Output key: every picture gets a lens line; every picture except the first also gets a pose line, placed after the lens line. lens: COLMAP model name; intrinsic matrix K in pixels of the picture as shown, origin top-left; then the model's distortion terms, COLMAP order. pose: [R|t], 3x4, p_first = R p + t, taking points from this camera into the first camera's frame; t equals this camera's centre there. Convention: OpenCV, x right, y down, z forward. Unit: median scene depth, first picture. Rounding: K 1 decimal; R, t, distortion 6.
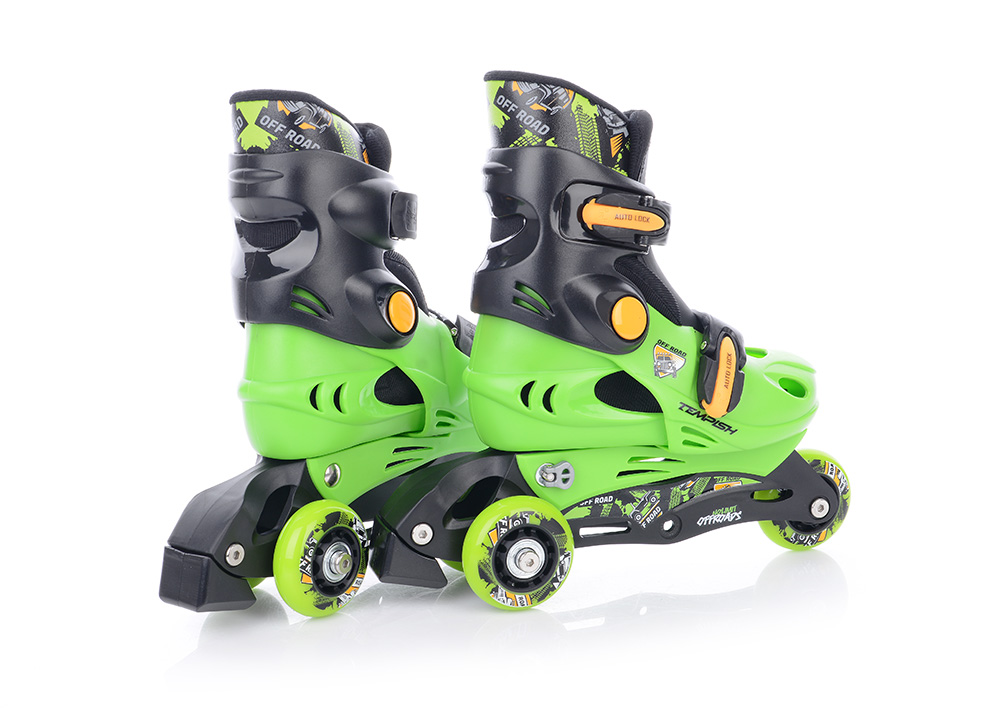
lens RADIAL K [[1610.3, 0, 504.4], [0, 1610.3, 362.3], [0, 0, 1]] dist [-0.021153, 0.000000]
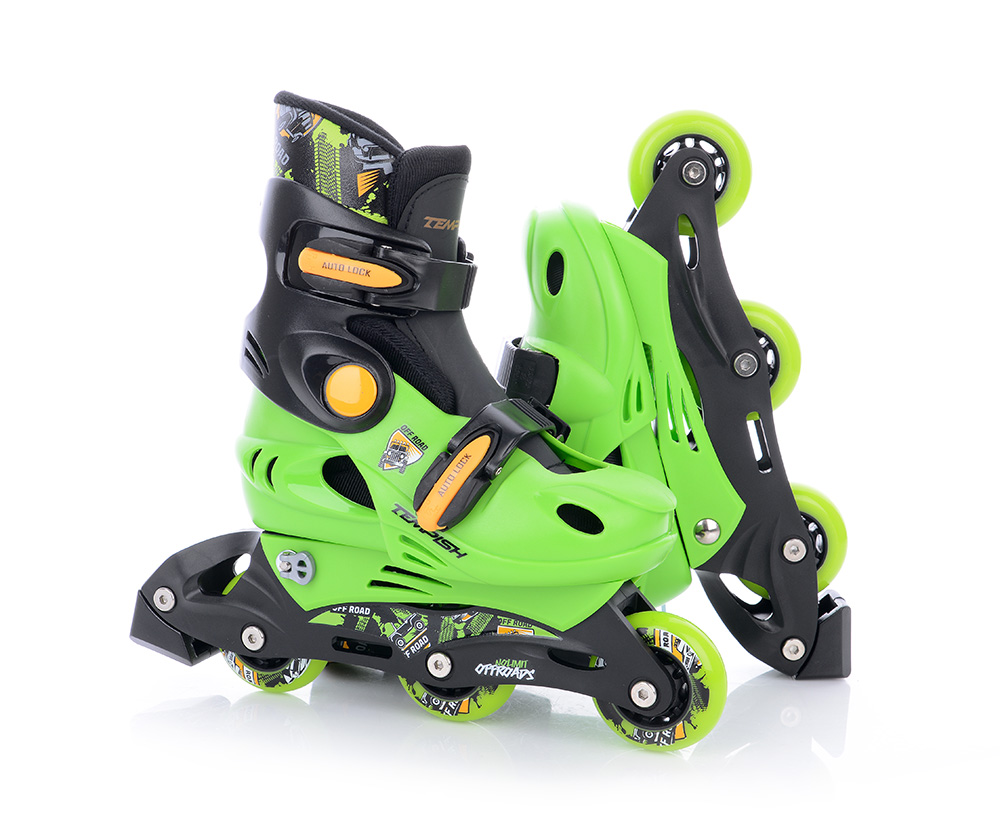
lens RADIAL K [[1756.4, 0, 506.0], [0, 1756.4, 407.2], [0, 0, 1]] dist [0.041936, 0.000000]
pose [[0.734115, 0.127564, -0.666935, 0.722691], [-0.161152, 0.986864, 0.011372, -0.041351], [0.659625, 0.099130, 0.745029, 0.371678]]
